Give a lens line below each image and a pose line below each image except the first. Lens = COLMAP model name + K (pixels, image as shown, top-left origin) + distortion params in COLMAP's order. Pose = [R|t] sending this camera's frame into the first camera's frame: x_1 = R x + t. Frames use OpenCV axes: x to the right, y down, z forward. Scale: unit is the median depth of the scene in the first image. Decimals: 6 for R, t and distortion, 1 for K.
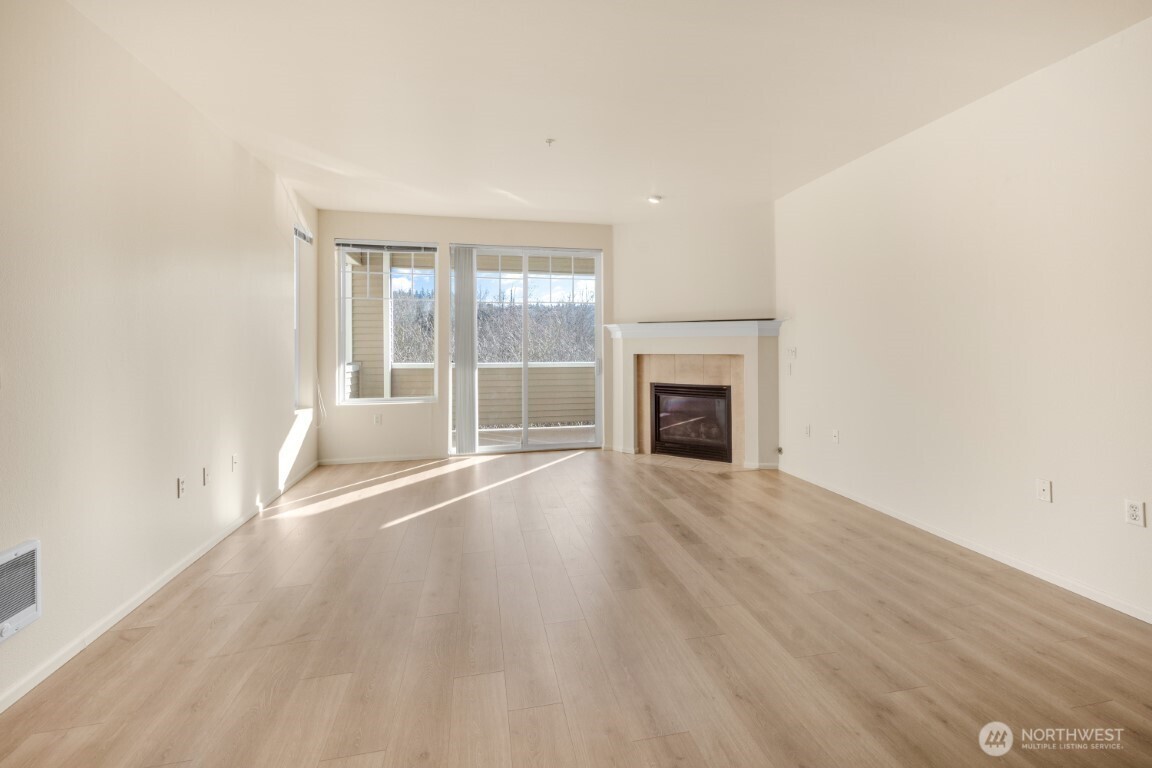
lens RADIAL K [[535.4, 0, 603.0], [0, 535.4, 339.8], [0, 0, 1]] dist [0.117468, -0.000104]
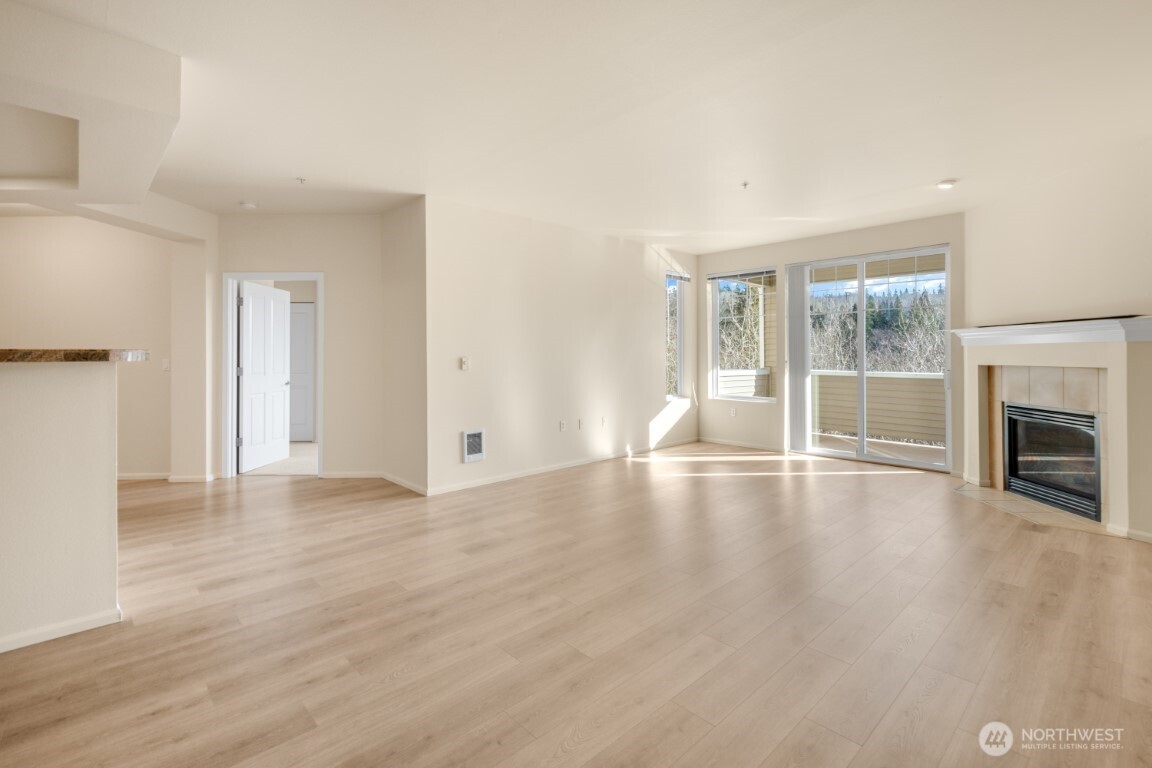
lens RADIAL K [[525.8, 0, 572.4], [0, 525.8, 350.5], [0, 0, 1]] dist [0.000392, -0.000163]
pose [[0.517738, -0.004912, -0.855525, 0.422775], [0.009483, 0.999955, -0.000002, -0.001296], [0.855486, -0.008112, 0.517762, 0.046851]]
